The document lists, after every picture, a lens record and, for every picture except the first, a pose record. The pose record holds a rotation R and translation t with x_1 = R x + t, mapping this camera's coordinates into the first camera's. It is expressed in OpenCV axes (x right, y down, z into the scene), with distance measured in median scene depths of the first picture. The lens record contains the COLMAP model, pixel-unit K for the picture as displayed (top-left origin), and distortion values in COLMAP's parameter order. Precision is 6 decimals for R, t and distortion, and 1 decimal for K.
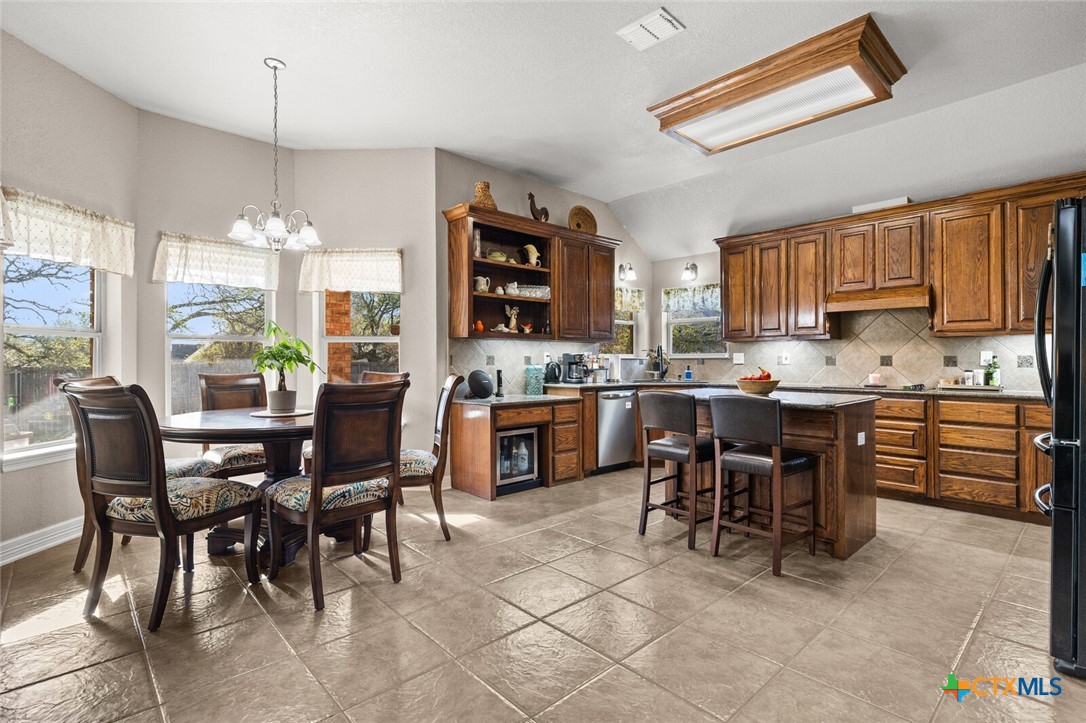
lens RADIAL K [[517.2, 0, 539.8], [0, 517.2, 355.1], [0, 0, 1]] dist [0.000738, -0.000513]
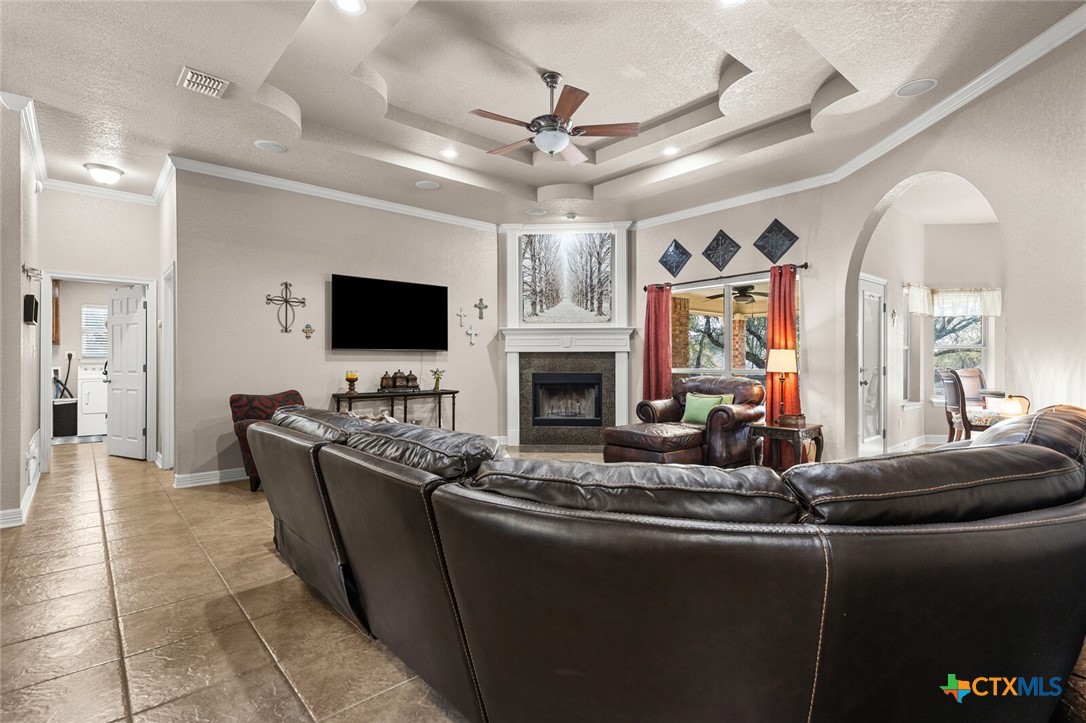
lens RADIAL K [[517.2, 0, 539.8], [0, 517.2, 355.1], [0, 0, 1]] dist [0.000738, -0.000513]
pose [[-0.022473, -0.011903, -0.999677, 0.962271], [0.009841, 0.999878, -0.012126, -0.001601], [0.999699, -0.010110, -0.022353, -0.529163]]
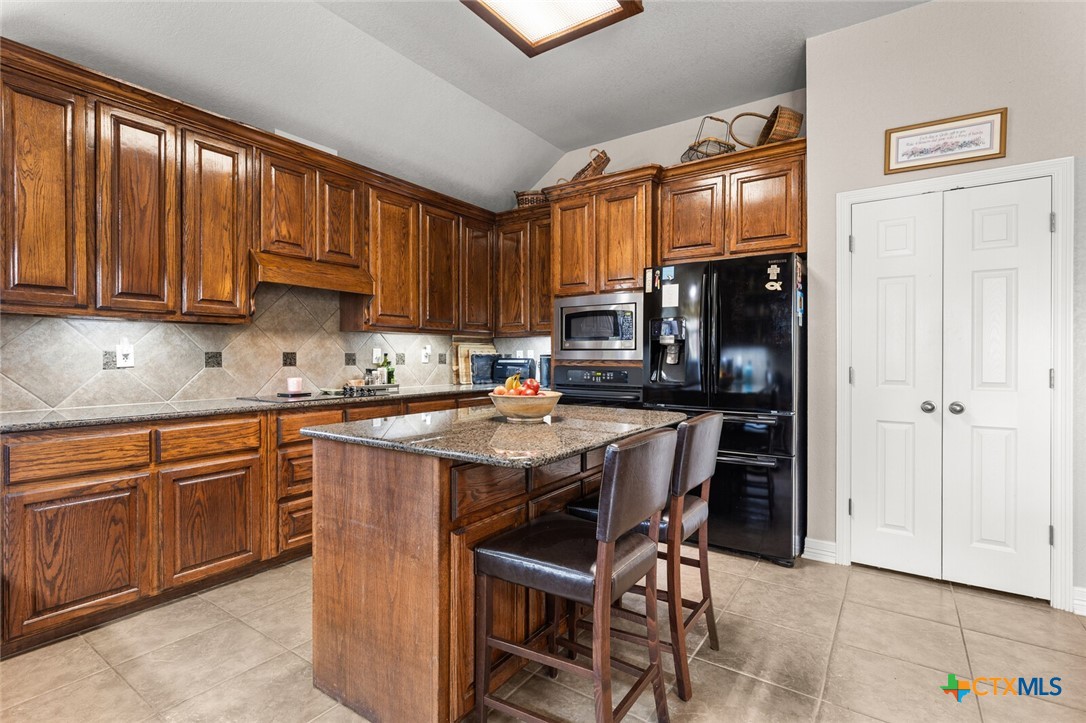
lens RADIAL K [[517.2, 0, 539.8], [0, 517.2, 355.1], [0, 0, 1]] dist [0.000738, -0.000513]
pose [[-0.218319, 0.000458, 0.975877, -0.130089], [-0.009757, 0.999949, -0.002652, 0.004078], [-0.975829, -0.010101, -0.218304, 0.890020]]
